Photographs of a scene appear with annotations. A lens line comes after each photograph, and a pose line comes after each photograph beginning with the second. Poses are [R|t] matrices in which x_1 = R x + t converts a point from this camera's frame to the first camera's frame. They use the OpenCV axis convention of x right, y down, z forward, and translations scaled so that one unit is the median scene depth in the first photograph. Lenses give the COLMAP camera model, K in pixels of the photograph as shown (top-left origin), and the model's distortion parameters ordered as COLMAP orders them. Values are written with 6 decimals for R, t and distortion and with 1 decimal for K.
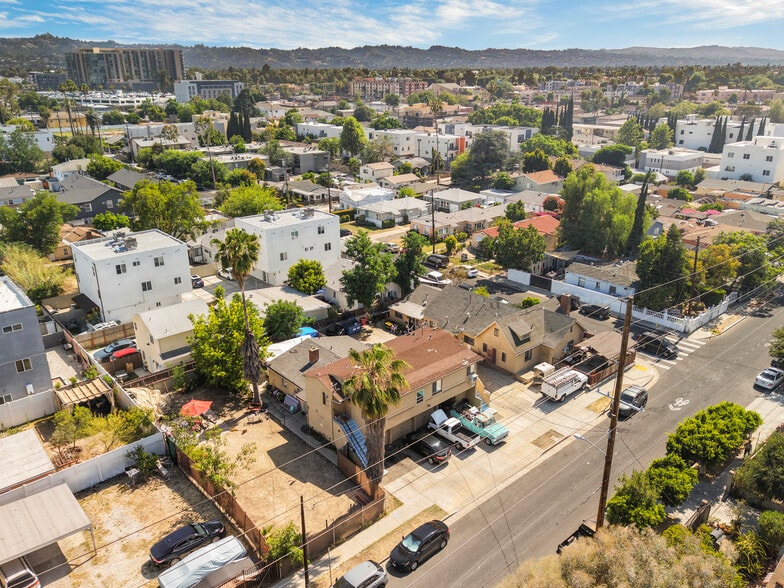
lens RADIAL K [[599.1, 0, 395.0], [0, 599.1, 295.2], [0, 0, 1]] dist [0.068876, -0.089278]
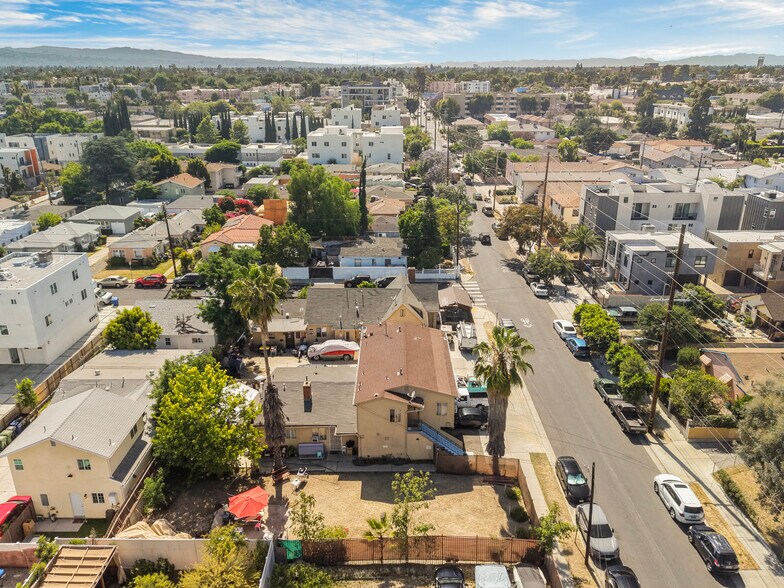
lens RADIAL K [[599.1, 0, 395.0], [0, 599.1, 295.2], [0, 0, 1]] dist [0.068876, -0.089278]
pose [[0.661739, -0.261067, 0.702812, -0.395417], [0.261740, 0.958879, 0.109742, -0.061023], [-0.702562, 0.111333, 0.702859, 0.169030]]
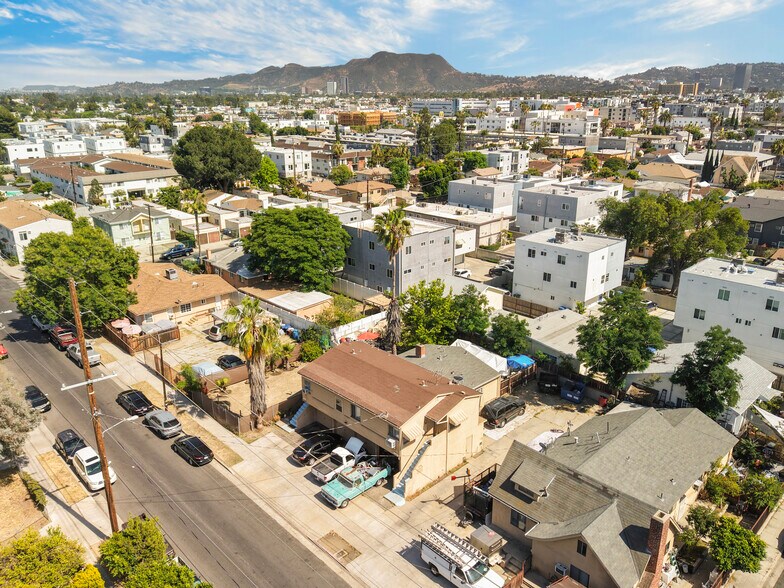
lens RADIAL K [[599.1, 0, 395.0], [0, 599.1, 295.2], [0, 0, 1]] dist [0.068876, -0.089278]
pose [[0.040058, 0.323370, -0.945424, 0.496886], [-0.348237, 0.891379, 0.290129, -0.166203], [0.936550, 0.317609, 0.148317, 0.481878]]
